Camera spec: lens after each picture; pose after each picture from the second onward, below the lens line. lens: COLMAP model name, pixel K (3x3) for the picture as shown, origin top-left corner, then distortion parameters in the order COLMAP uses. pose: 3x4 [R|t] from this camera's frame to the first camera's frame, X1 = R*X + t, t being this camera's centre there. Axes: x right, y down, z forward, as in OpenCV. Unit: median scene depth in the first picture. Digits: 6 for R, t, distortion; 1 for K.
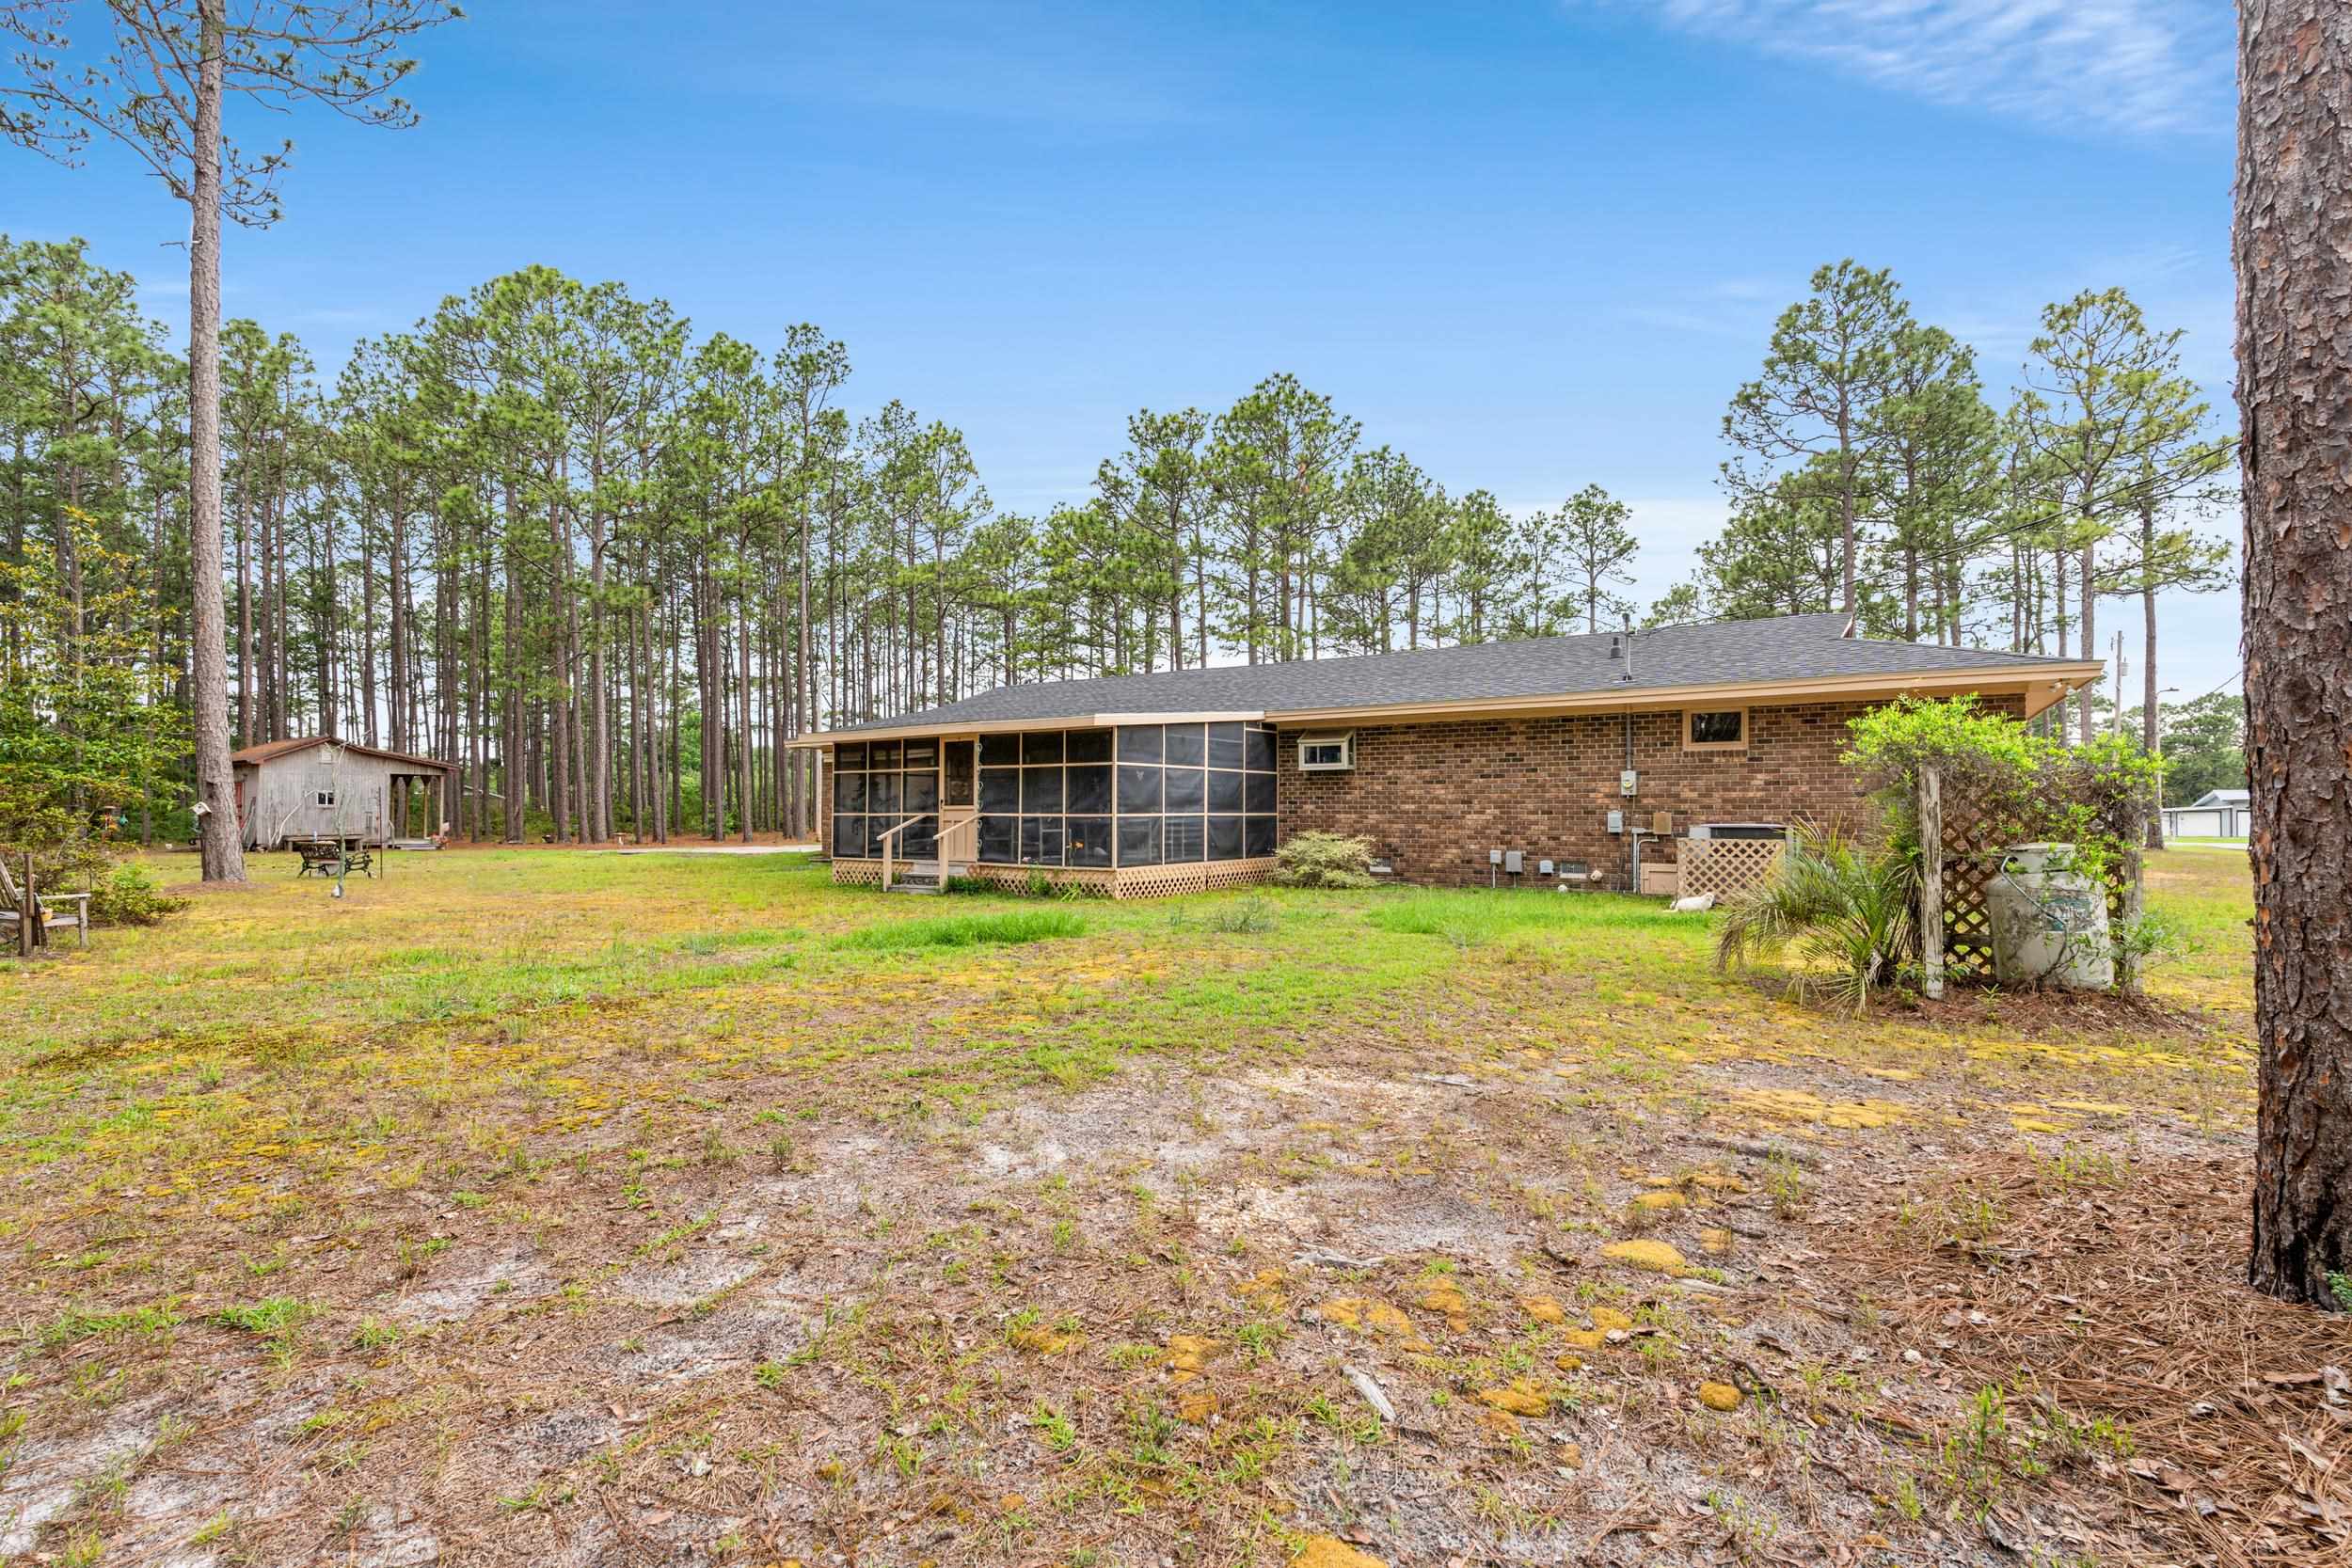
lens RADIAL K [[1032.1, 0, 1182.3], [0, 1032.1, 798.5], [0, 0, 1]] dist [-0.004128, -0.000228]
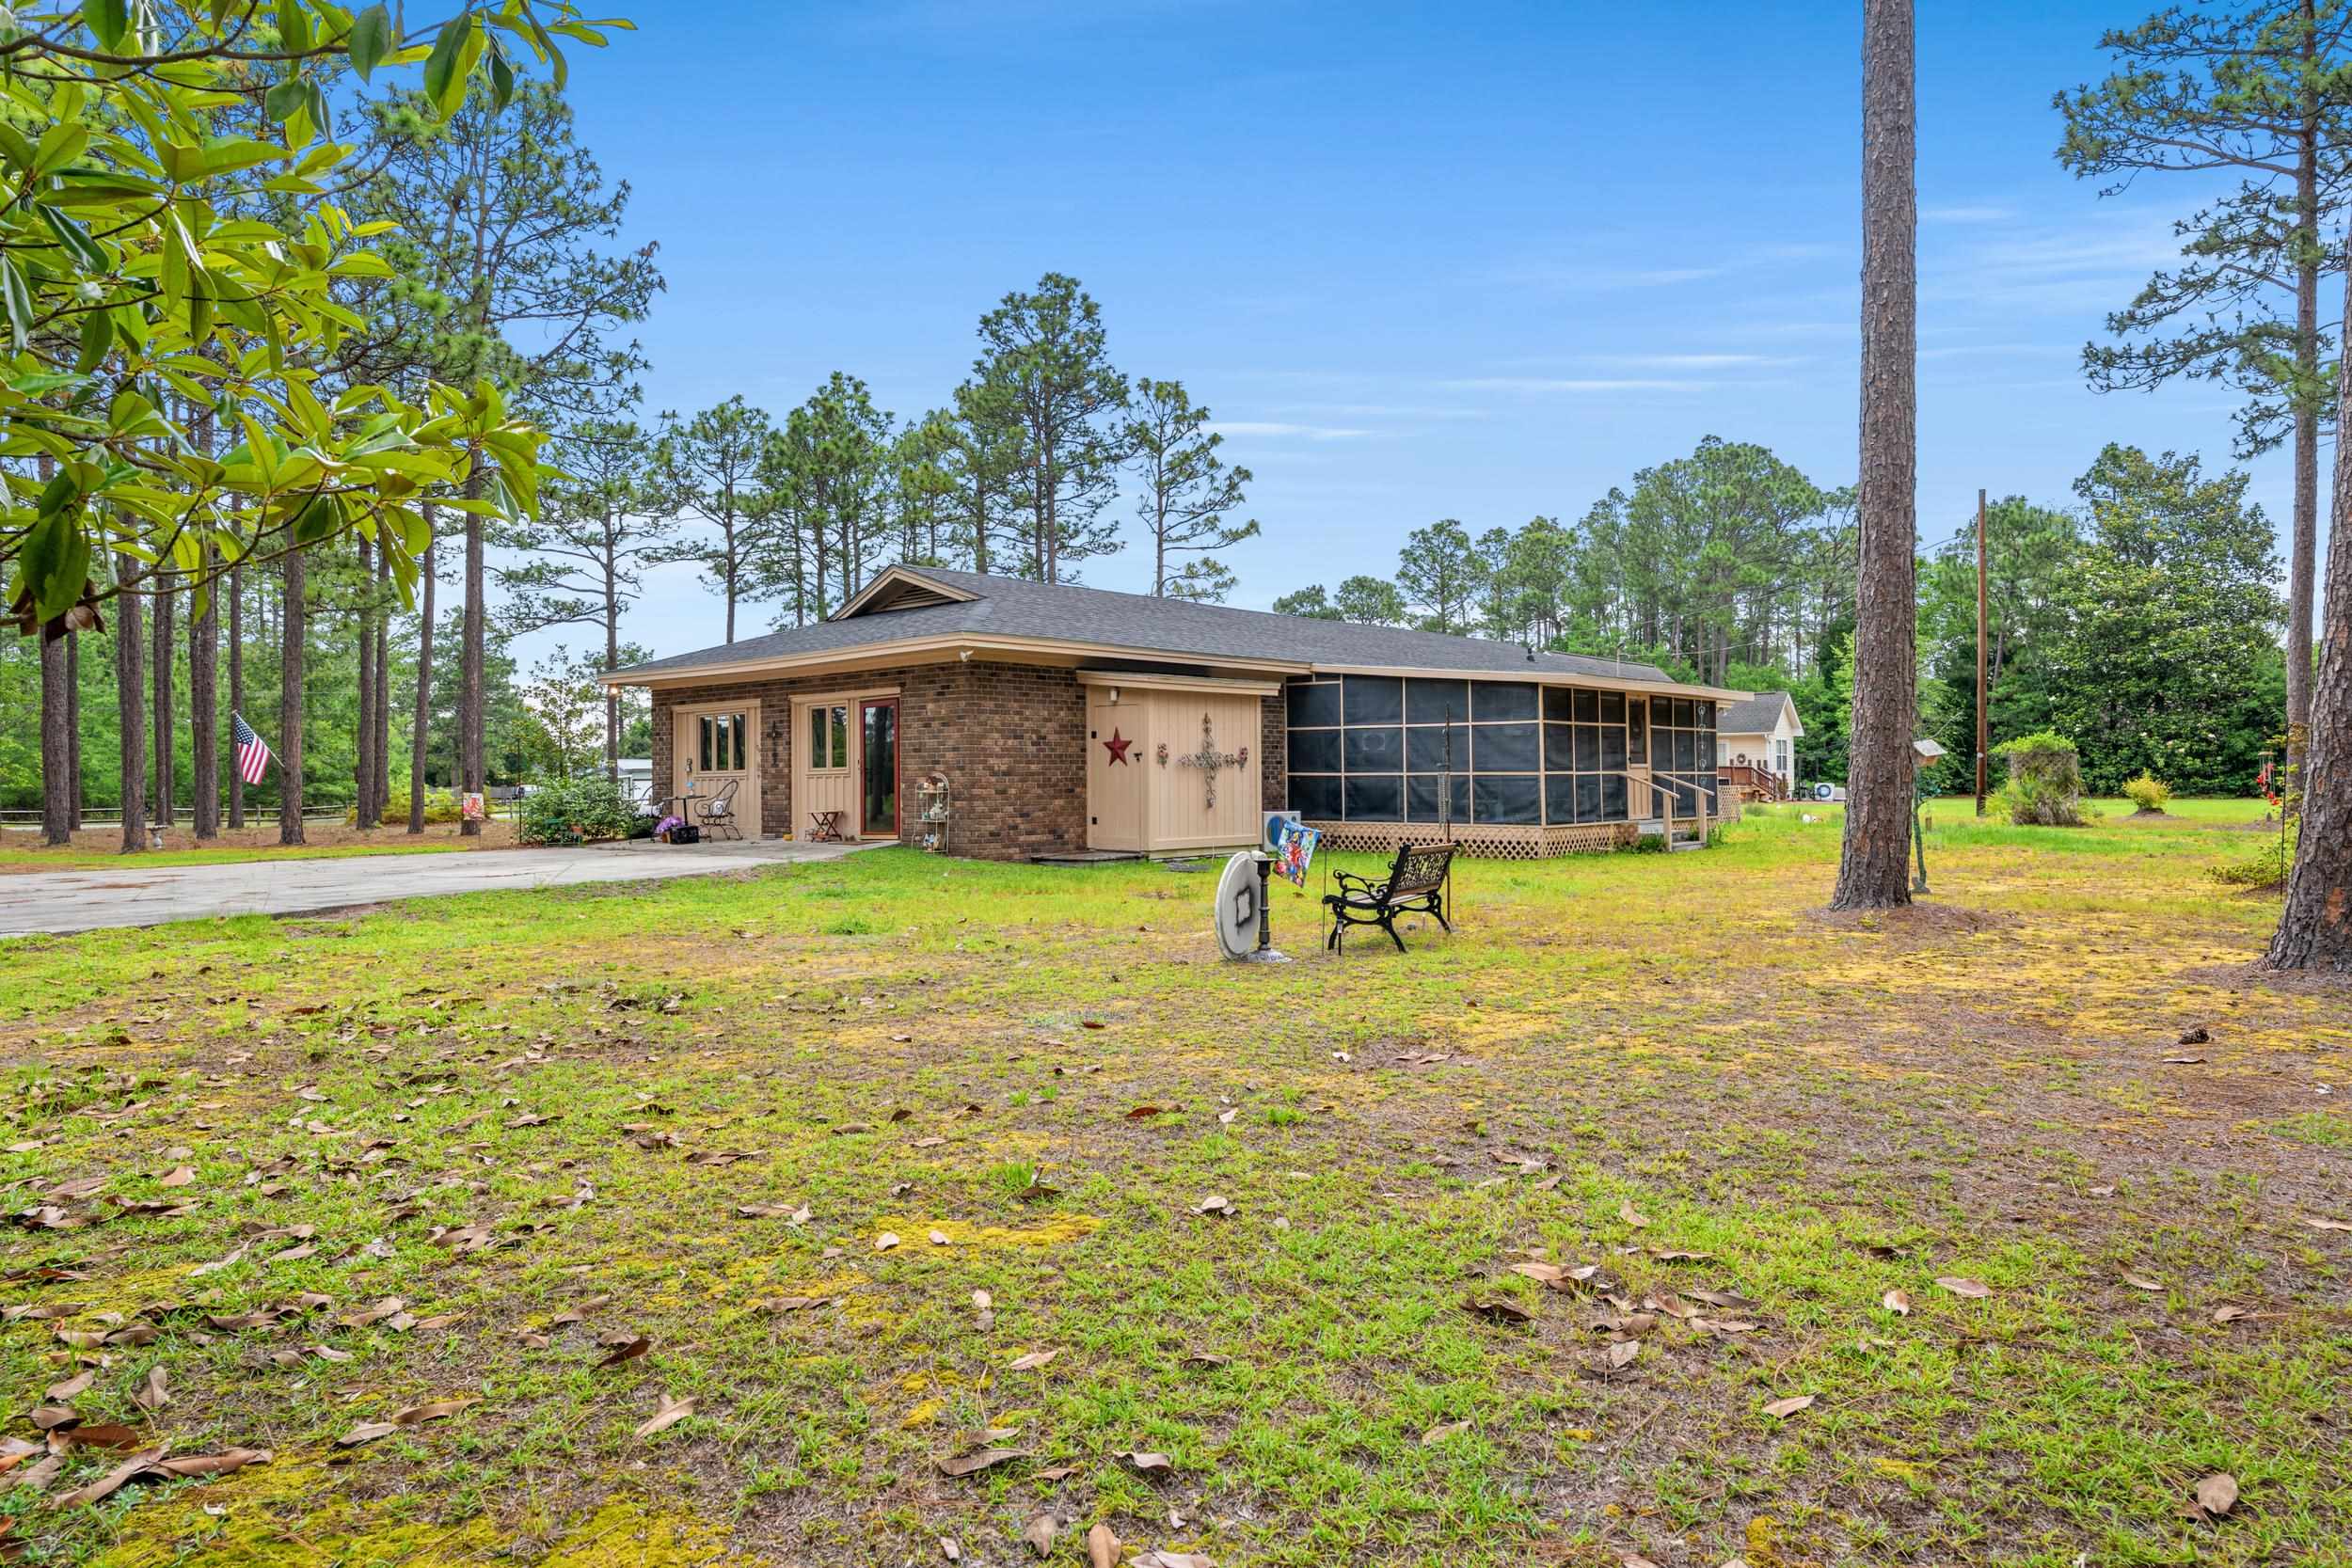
lens RADIAL K [[1464.4, 0, 1187.0], [0, 1464.4, 782.4], [0, 0, 1]] dist [-0.009613, -0.000457]
pose [[0.141218, -0.008517, 0.989942, -1.710485], [-0.007613, 0.999924, 0.009689, 0.014744], [-0.989949, -0.008905, 0.141143, 1.249043]]
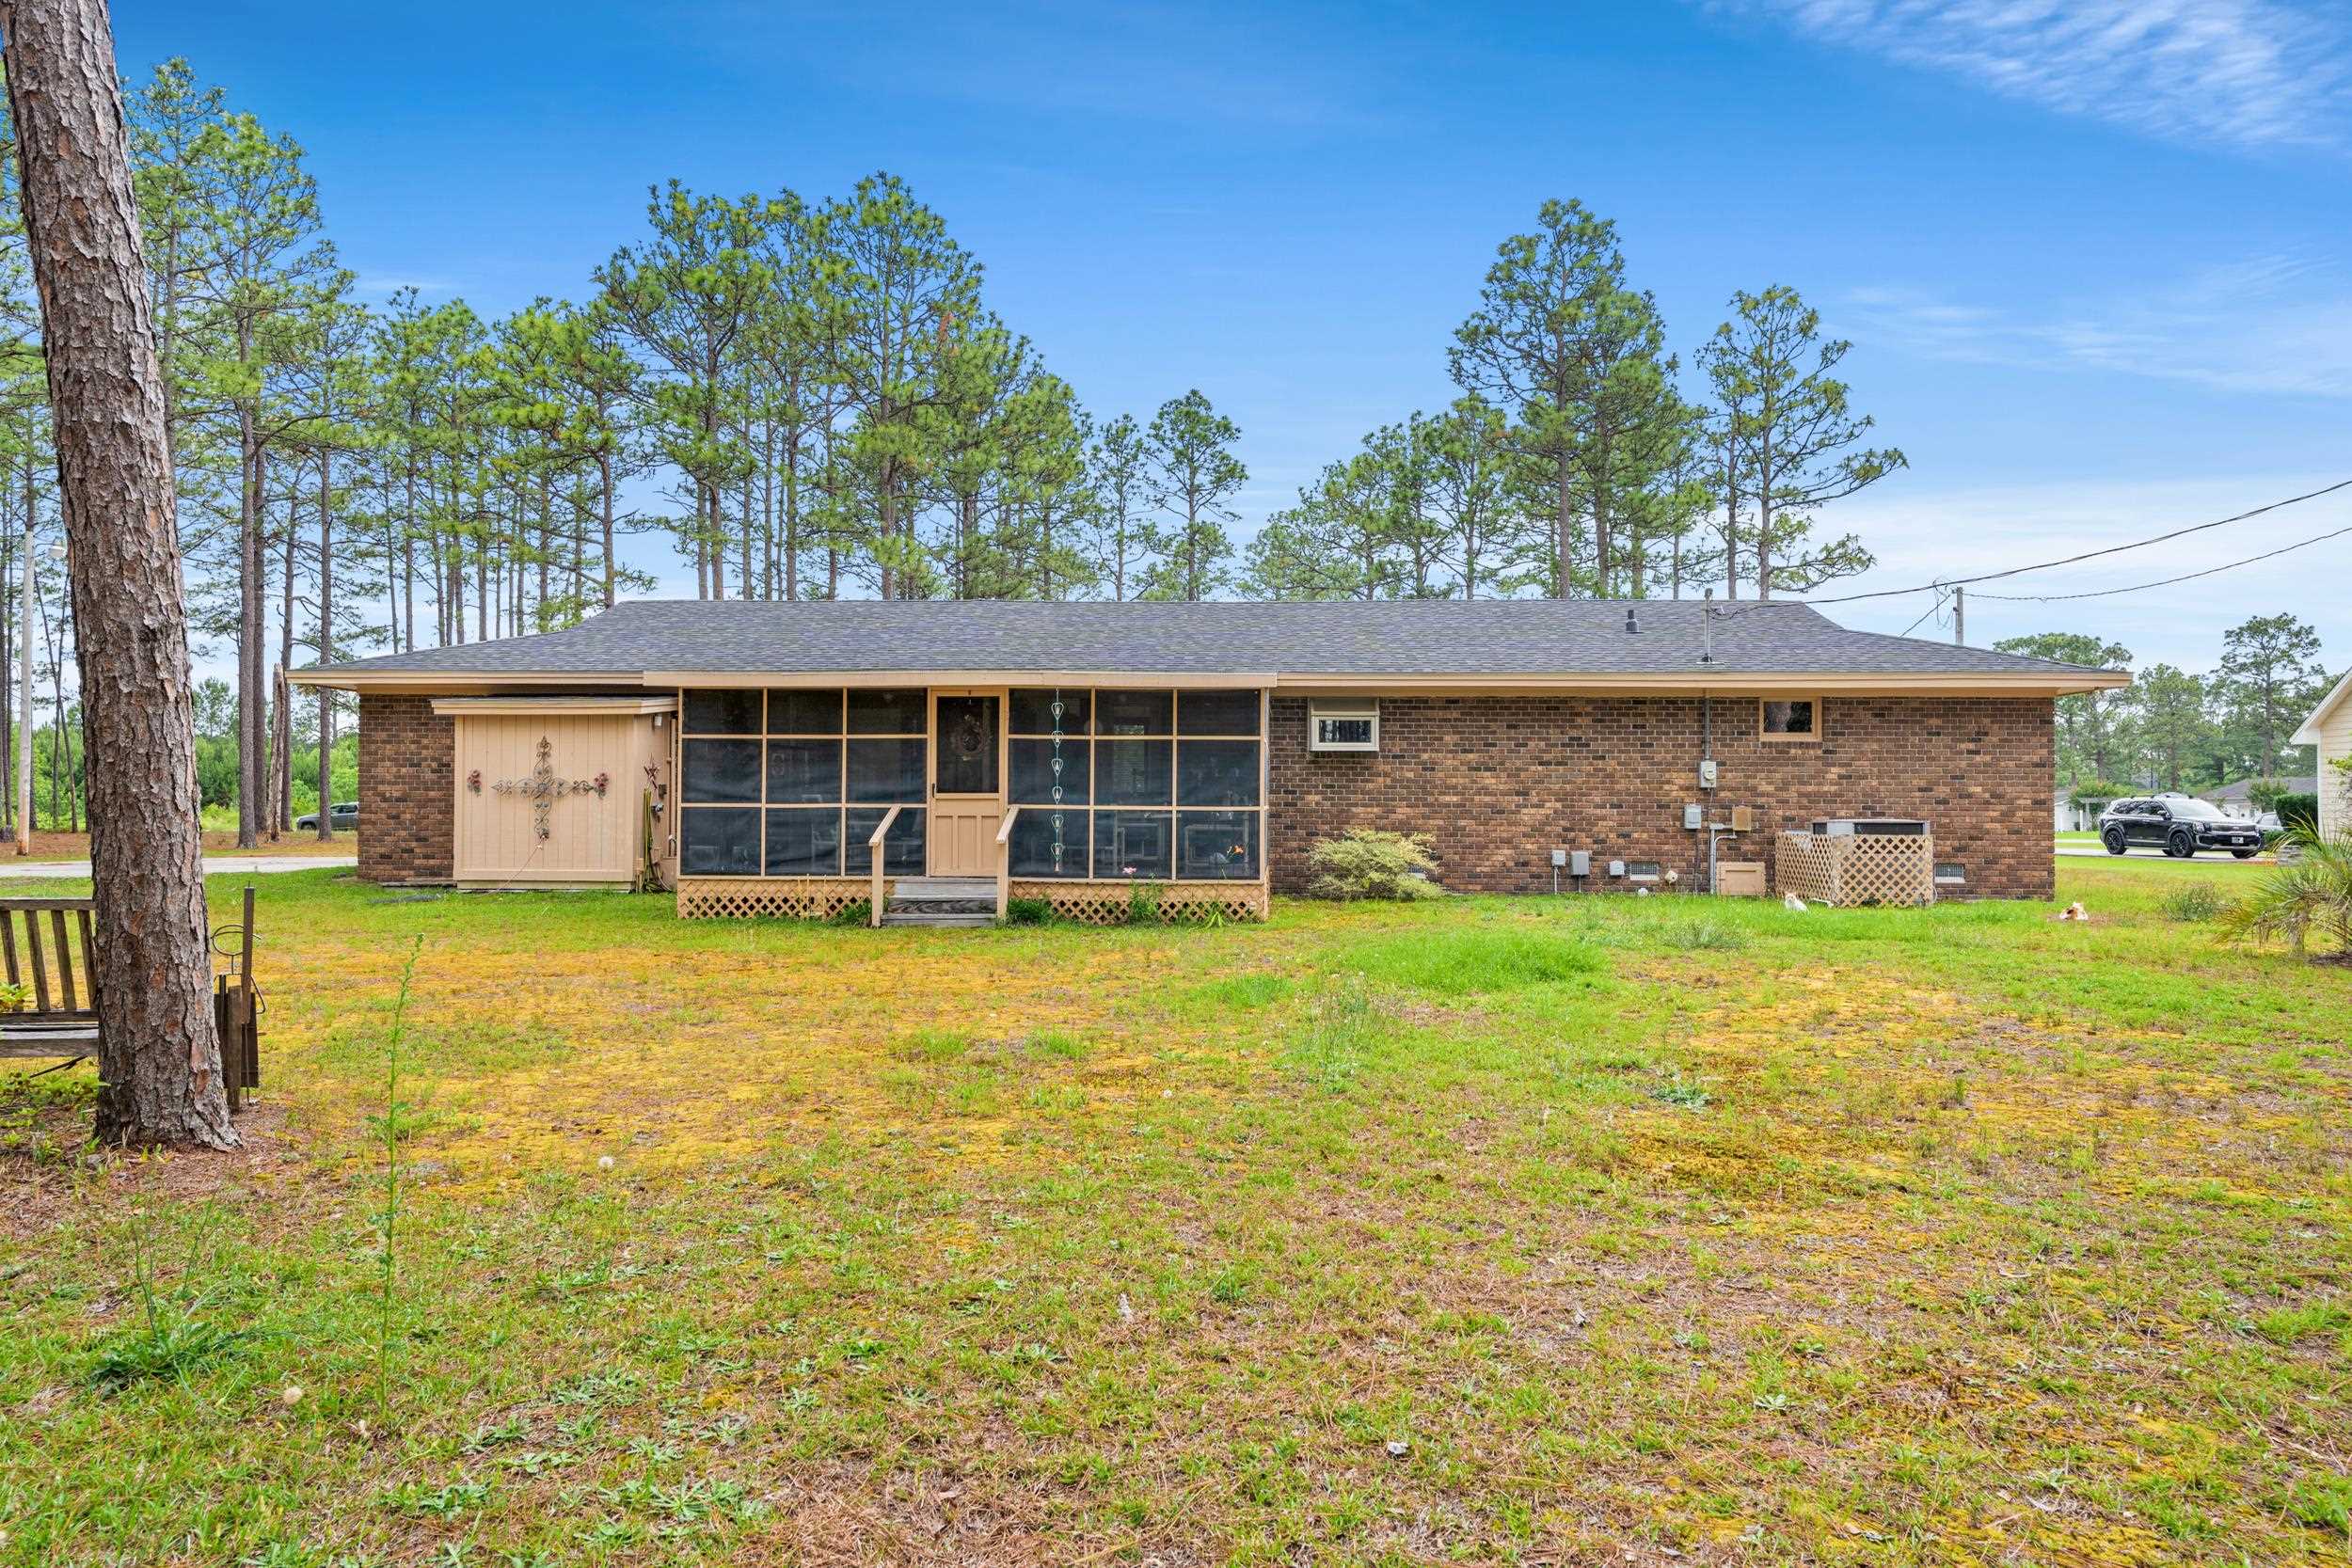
lens RADIAL K [[1464.4, 0, 1175.9], [0, 1464.4, 783.5], [0, 0, 1]] dist [-0.009613, -0.000457]
pose [[0.861136, 0.010746, 0.508262, -0.589017], [-0.011455, 0.999933, -0.001733, 0.000587], [-0.508246, -0.004330, 0.861201, 0.117380]]
